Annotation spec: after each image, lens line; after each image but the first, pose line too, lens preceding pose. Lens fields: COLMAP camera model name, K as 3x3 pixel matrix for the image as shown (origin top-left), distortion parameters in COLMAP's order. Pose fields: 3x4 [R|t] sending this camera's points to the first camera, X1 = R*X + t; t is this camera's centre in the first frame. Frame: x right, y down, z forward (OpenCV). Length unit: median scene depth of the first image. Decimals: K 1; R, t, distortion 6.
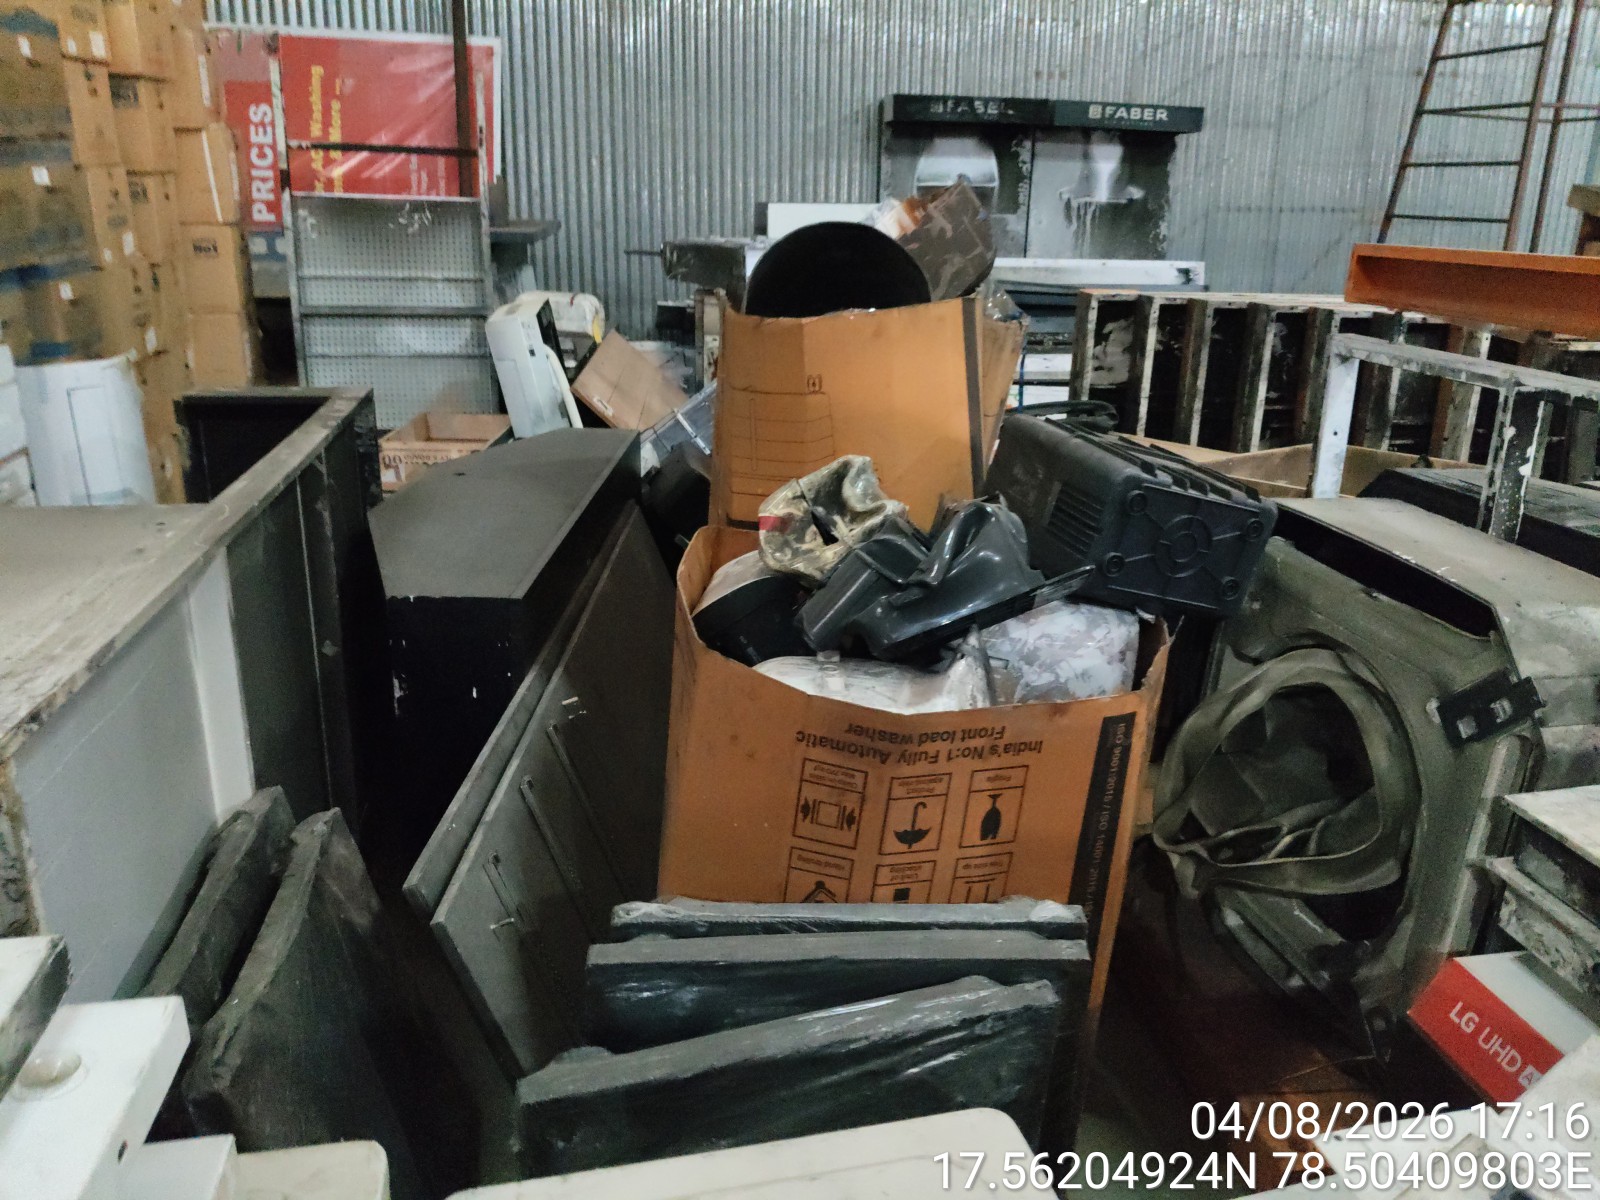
lens RADIAL K [[1226.0, 0, 800.0], [0, 1226.0, 600.0], [0, 0, 1]] dist [0.039666, -0.107058]
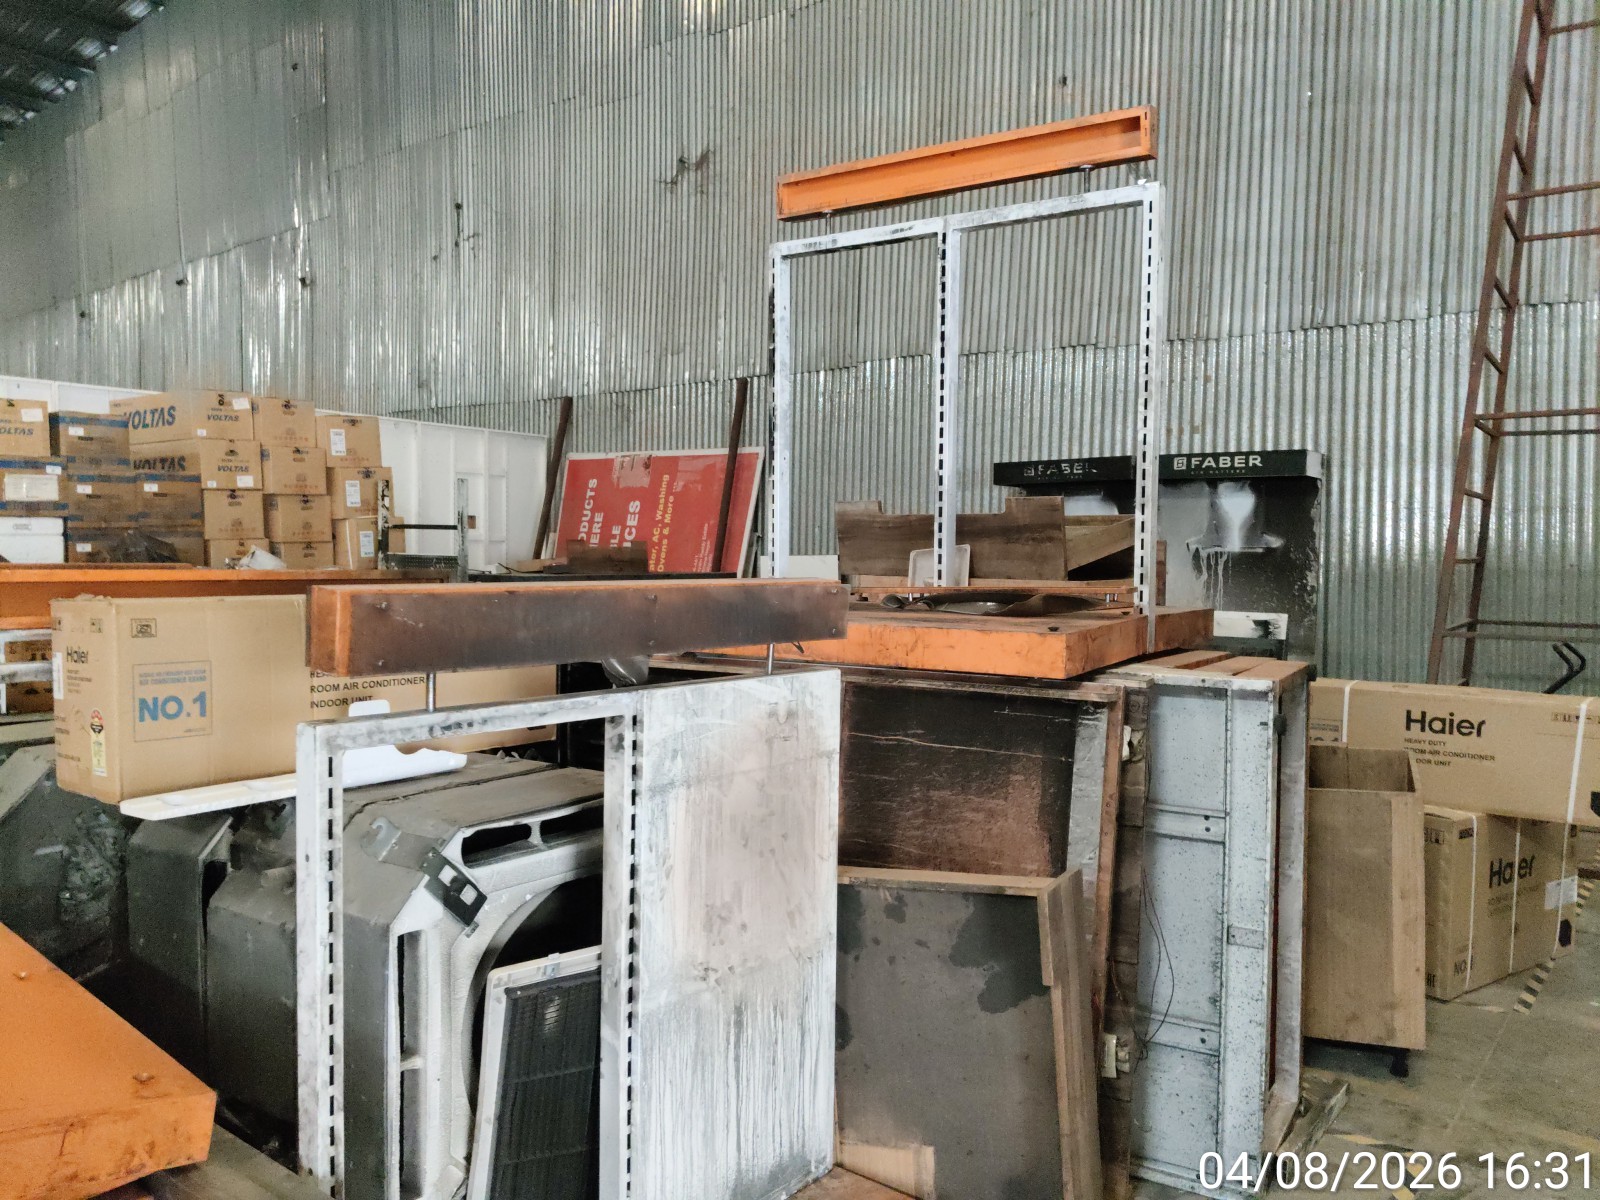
lens RADIAL K [[1226.0, 0, 800.0], [0, 1226.0, 600.0], [0, 0, 1]] dist [0.039666, -0.107058]
pose [[0.672310, 0.008155, -0.740225, 0.757382], [-0.221946, 0.956159, -0.191048, -0.039806], [0.706215, 0.292734, 0.644646, 0.188625]]
